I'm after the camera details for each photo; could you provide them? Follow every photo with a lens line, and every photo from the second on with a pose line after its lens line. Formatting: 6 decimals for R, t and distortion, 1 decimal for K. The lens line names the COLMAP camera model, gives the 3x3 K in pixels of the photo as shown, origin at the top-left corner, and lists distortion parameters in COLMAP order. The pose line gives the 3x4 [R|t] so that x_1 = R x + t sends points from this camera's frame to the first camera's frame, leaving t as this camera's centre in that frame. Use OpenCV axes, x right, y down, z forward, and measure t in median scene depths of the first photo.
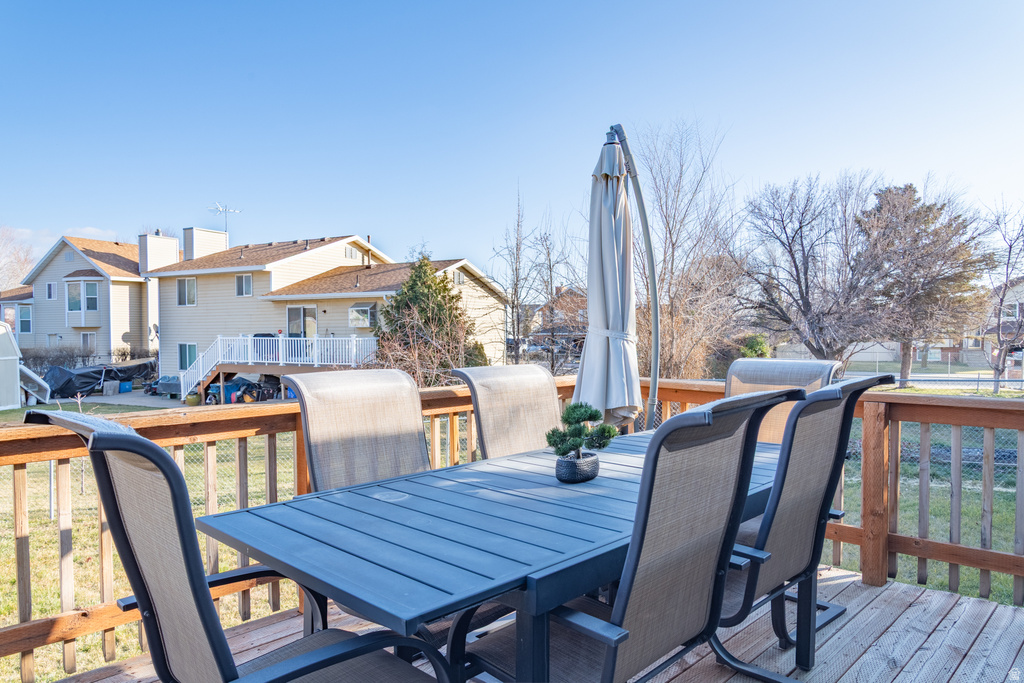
lens RADIAL K [[687.4, 0, 512.0], [0, 687.4, 341.5], [0, 0, 1]] dist [-0.025325, -0.001959]
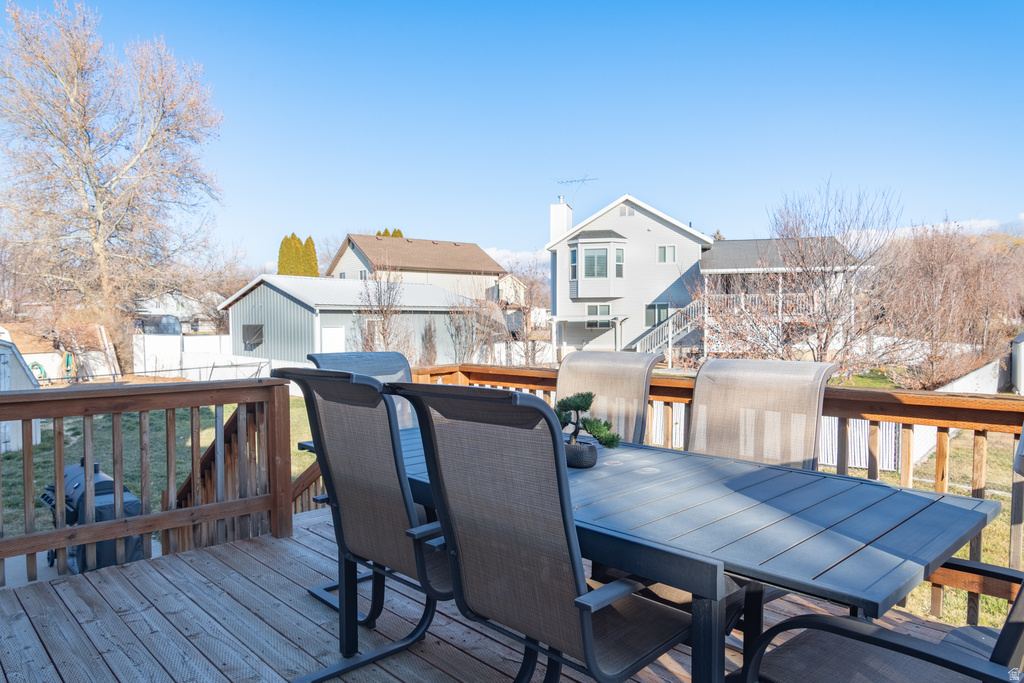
lens RADIAL K [[687.4, 0, 512.0], [0, 687.4, 341.5], [0, 0, 1]] dist [-0.025325, -0.001959]
pose [[-0.036715, 0.037576, -0.998619, 0.379557], [-0.000965, 0.999291, 0.037637, 0.003763], [0.999325, 0.002345, -0.036653, 0.351369]]
